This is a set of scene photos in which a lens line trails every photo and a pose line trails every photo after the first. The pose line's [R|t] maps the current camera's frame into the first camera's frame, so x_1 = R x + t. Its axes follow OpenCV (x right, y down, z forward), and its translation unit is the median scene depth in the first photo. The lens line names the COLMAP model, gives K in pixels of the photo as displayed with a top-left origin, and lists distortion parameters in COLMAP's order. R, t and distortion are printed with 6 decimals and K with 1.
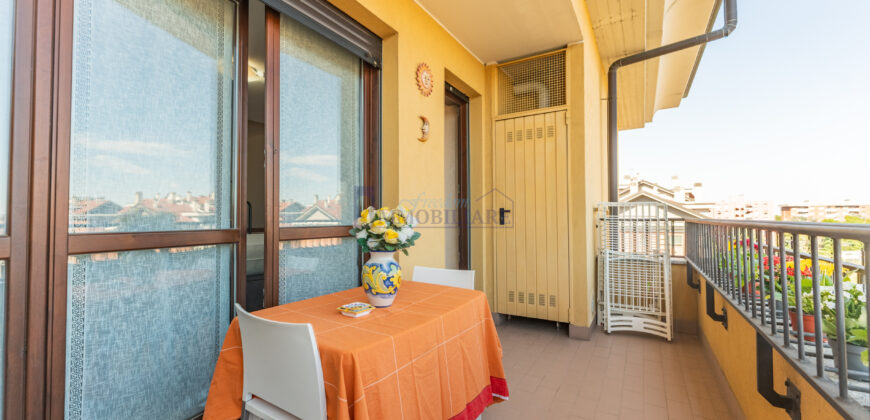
lens RADIAL K [[344.0, 0, 435.0], [0, 344.0, 210.0], [0, 0, 1]] dist [0.000020, -0.000457]
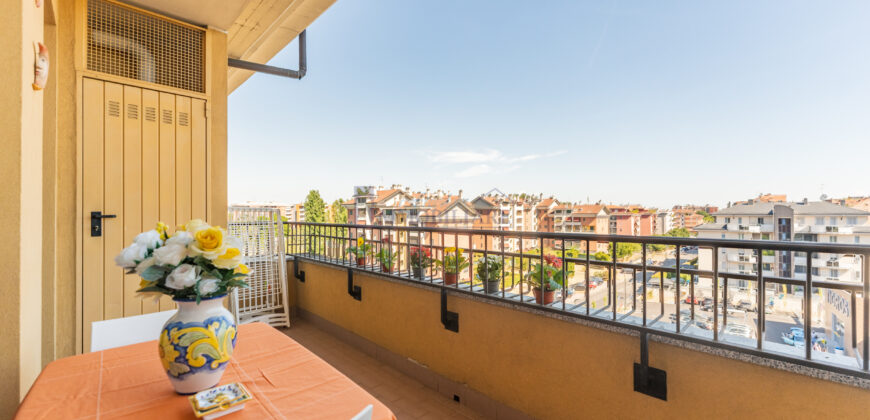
lens RADIAL K [[344.0, 0, 435.0], [0, 344.0, 210.0], [0, 0, 1]] dist [0.000020, -0.000457]
pose [[0.248226, 0.010104, 0.968649, -0.307548], [-0.016861, 0.999839, -0.006109, -0.017877], [-0.968555, -0.014816, 0.248356, 0.215605]]
